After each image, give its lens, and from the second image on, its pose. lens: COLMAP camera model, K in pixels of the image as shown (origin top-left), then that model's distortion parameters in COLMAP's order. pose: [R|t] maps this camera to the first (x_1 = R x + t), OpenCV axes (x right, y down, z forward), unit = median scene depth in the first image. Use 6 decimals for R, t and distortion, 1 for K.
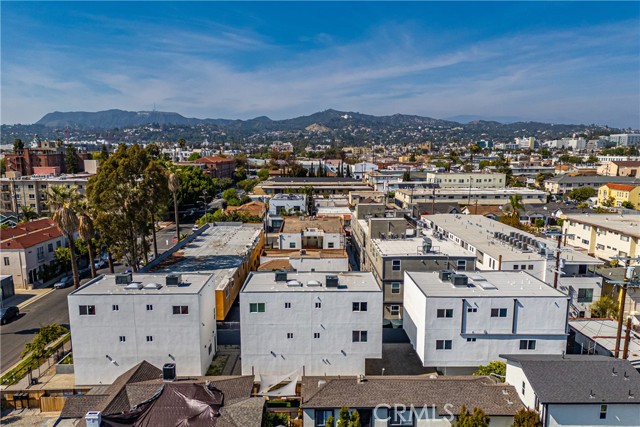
lens RADIAL K [[483.6, 0, 318.5], [0, 483.6, 234.0], [0, 0, 1]] dist [0.084325, -0.093457]
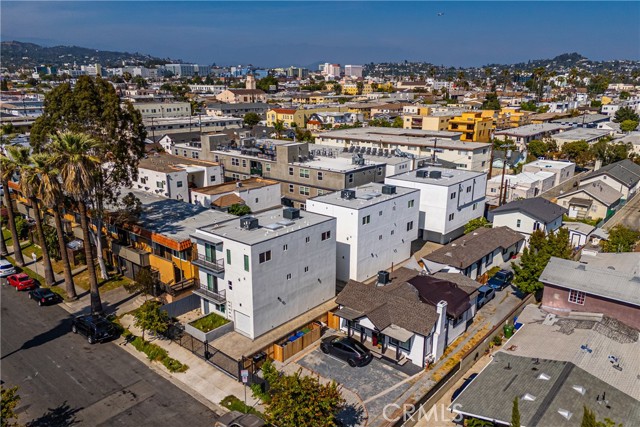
lens RADIAL K [[483.6, 0, 318.5], [0, 483.6, 234.0], [0, 0, 1]] dist [0.084325, -0.093457]
pose [[0.662077, -0.224030, 0.715168, -0.596670], [0.123333, 0.973834, 0.190881, -0.031183], [-0.739218, -0.038174, 0.672384, 0.162260]]
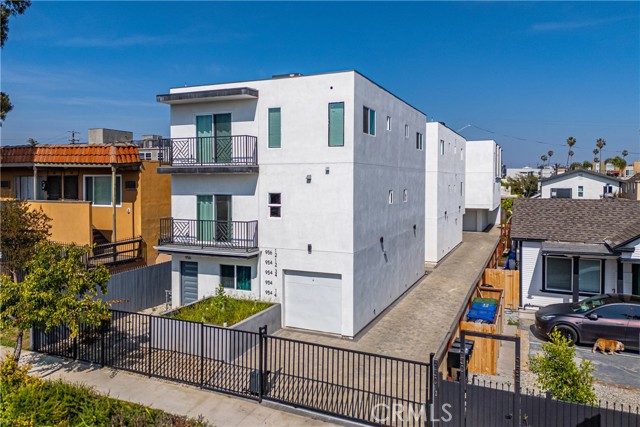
lens RADIAL K [[474.3, 0, 320.5], [0, 474.3, 233.3], [0, 0, 1]] dist [0.074471, -0.066090]
pose [[0.418079, -0.099395, 0.902957, -0.466742], [0.145833, 0.988447, 0.041283, 0.123942], [-0.896629, 0.114421, 0.427744, 0.494998]]
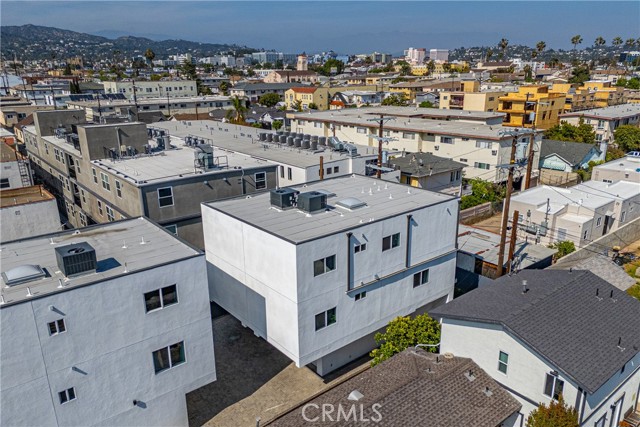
lens RADIAL K [[470.7, 0, 321.5], [0, 470.7, 219.3], [0, 0, 1]] dist [0.076039, -0.067326]
pose [[0.782316, -0.197306, 0.590807, -0.025807], [0.116031, 0.978065, 0.172992, 0.010458], [-0.611980, -0.066782, 0.788049, 0.317281]]
